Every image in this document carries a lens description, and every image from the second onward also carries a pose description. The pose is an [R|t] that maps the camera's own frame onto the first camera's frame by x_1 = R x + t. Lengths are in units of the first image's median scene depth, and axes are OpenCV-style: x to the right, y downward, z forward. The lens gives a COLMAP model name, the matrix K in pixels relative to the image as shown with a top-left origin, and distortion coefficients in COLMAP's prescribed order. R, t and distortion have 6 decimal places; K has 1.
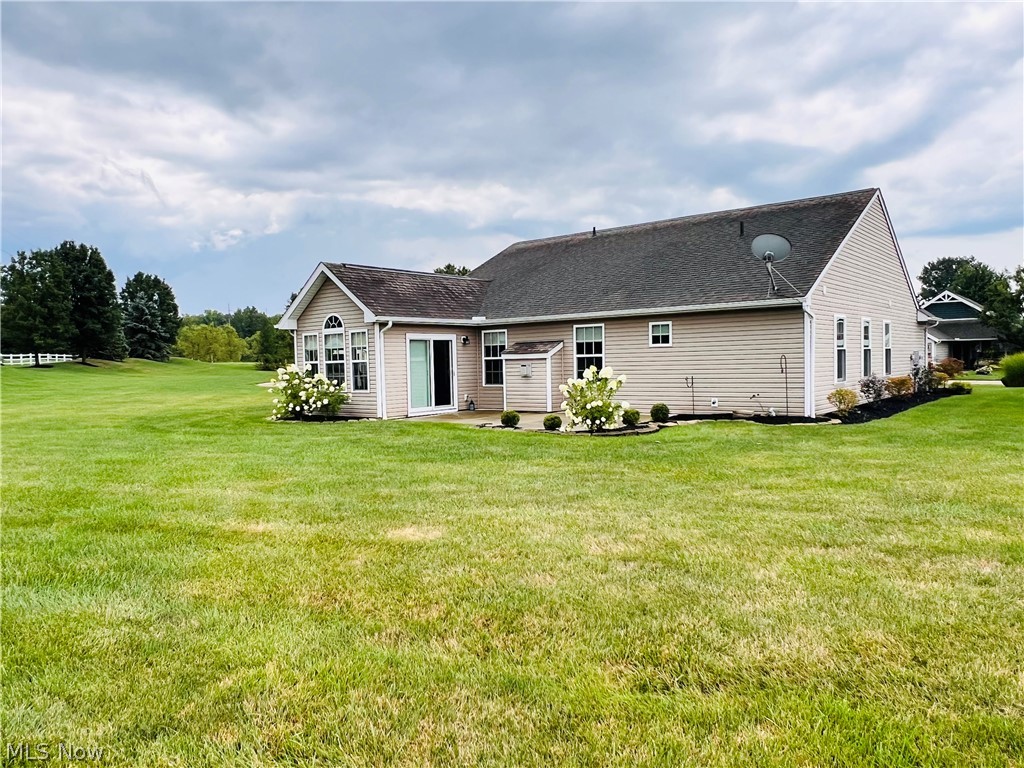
lens RADIAL K [[713.2, 0, 517.6], [0, 713.2, 404.8], [0, 0, 1]] dist [-0.006011, 0.002076]
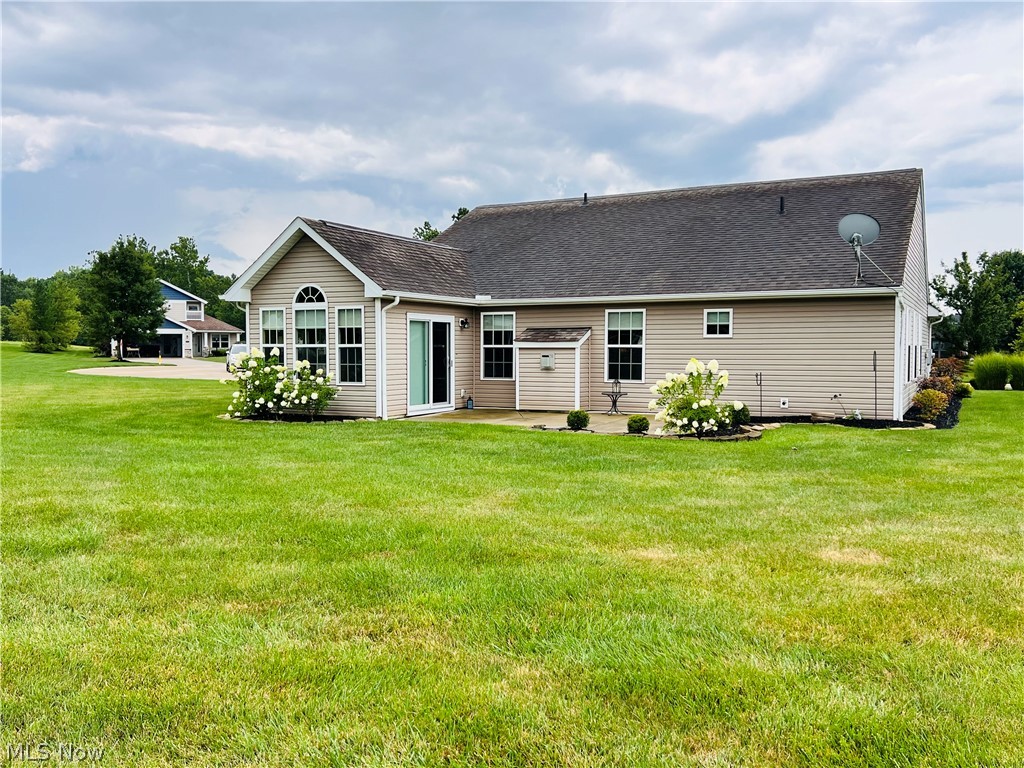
lens RADIAL K [[859.7, 0, 511.6], [0, 859.7, 390.5], [0, 0, 1]] dist [0.050199, -0.048288]
pose [[0.978783, 0.014396, 0.204392, -0.226274], [-0.011304, 0.999804, -0.016284, 0.001970], [-0.204586, 0.013628, 0.978754, 0.028044]]
